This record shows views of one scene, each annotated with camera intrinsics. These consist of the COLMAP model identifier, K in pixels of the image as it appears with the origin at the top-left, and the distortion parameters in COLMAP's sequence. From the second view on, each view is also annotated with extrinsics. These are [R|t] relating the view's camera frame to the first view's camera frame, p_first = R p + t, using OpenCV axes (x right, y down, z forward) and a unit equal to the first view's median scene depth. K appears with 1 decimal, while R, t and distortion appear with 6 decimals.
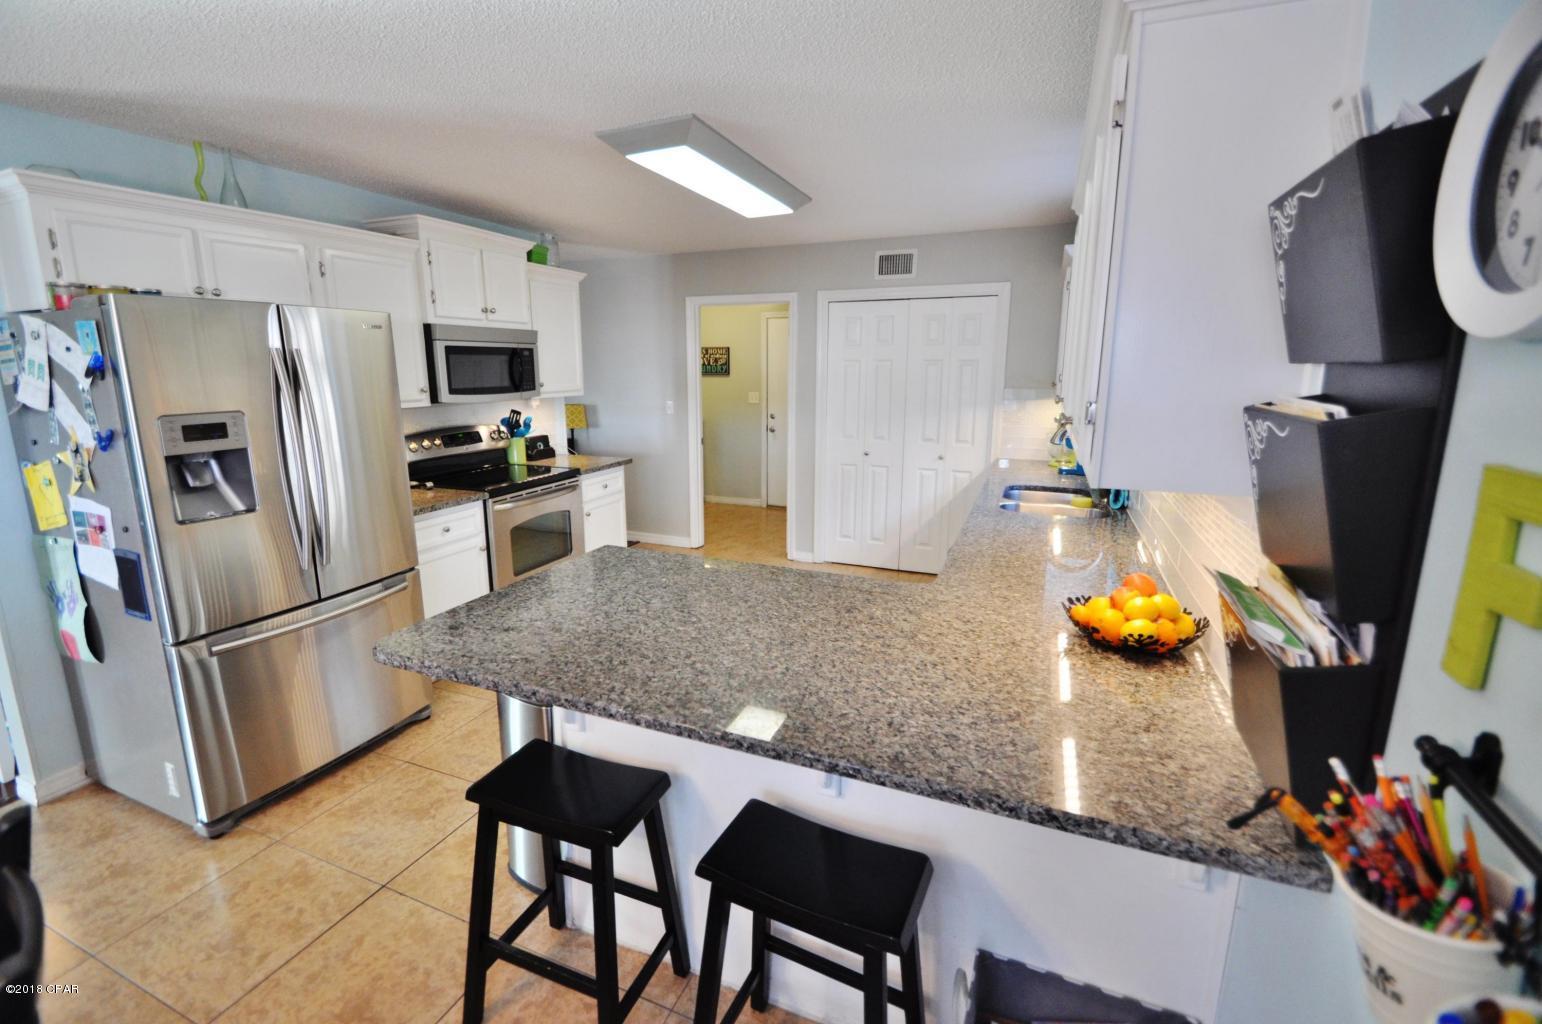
lens RADIAL K [[681.7, 0, 768.1], [0, 681.7, 506.2], [0, 0, 1]] dist [-0.004874, -0.005043]
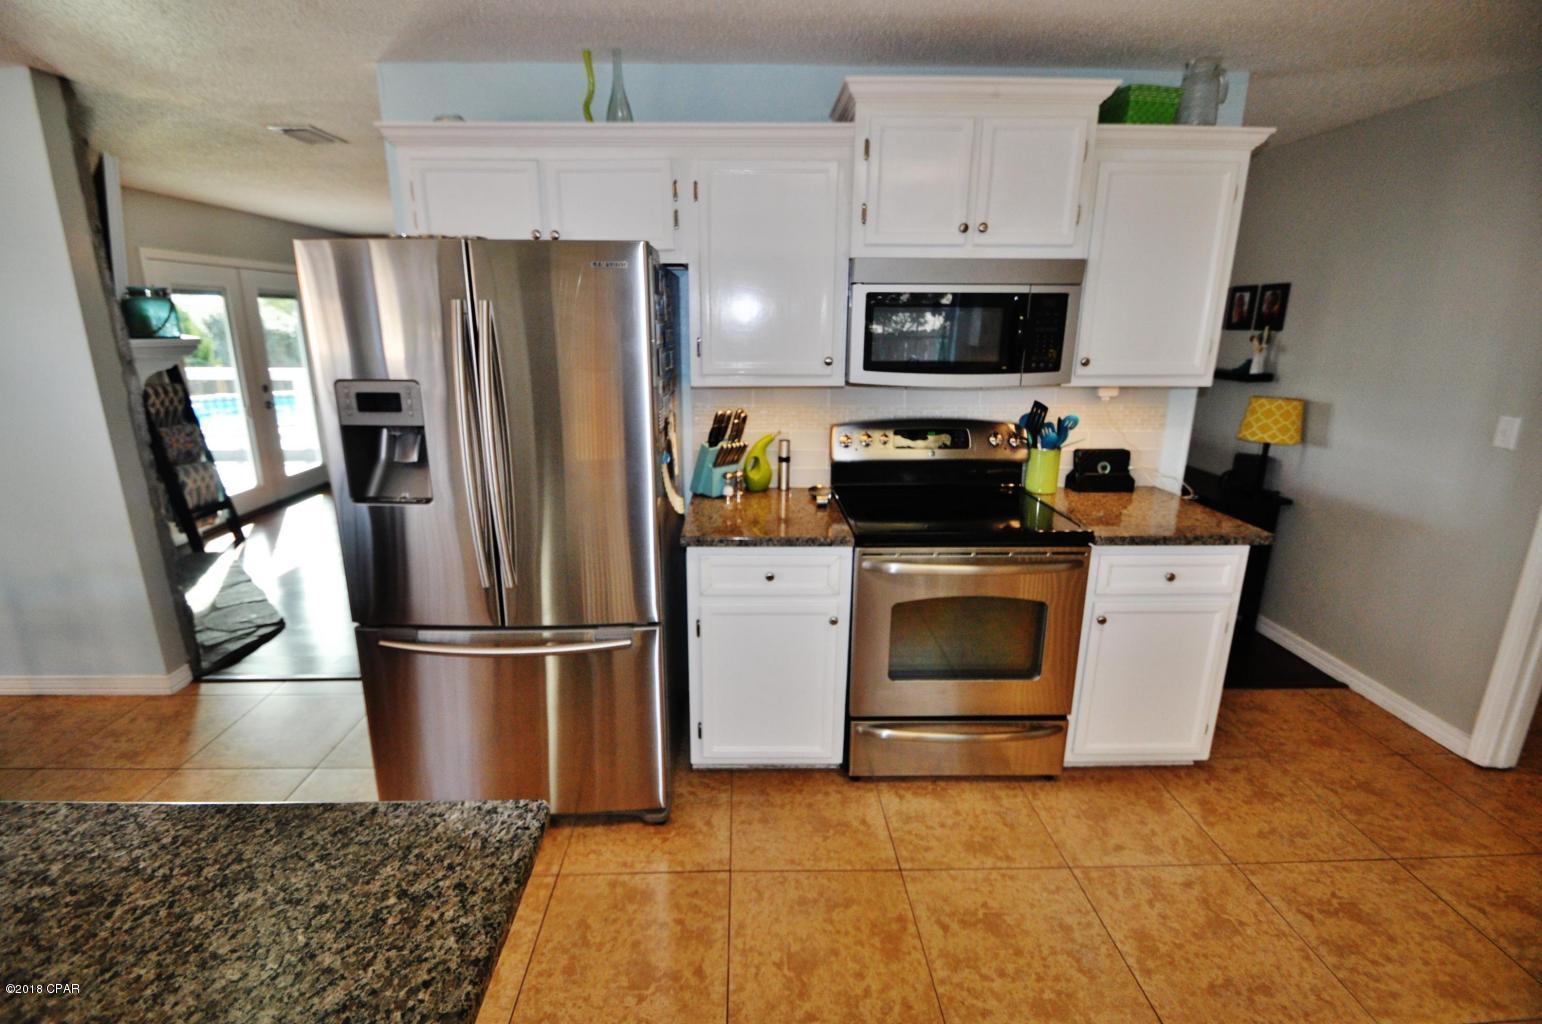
lens RADIAL K [[681.7, 0, 738.9], [0, 681.7, 506.3], [0, 0, 1]] dist [-0.004874, -0.005043]
pose [[0.379244, 0.250757, -0.890671, 0.074369], [-0.191898, 0.962965, 0.189401, -0.122303], [0.905179, 0.099089, 0.413319, 0.561667]]
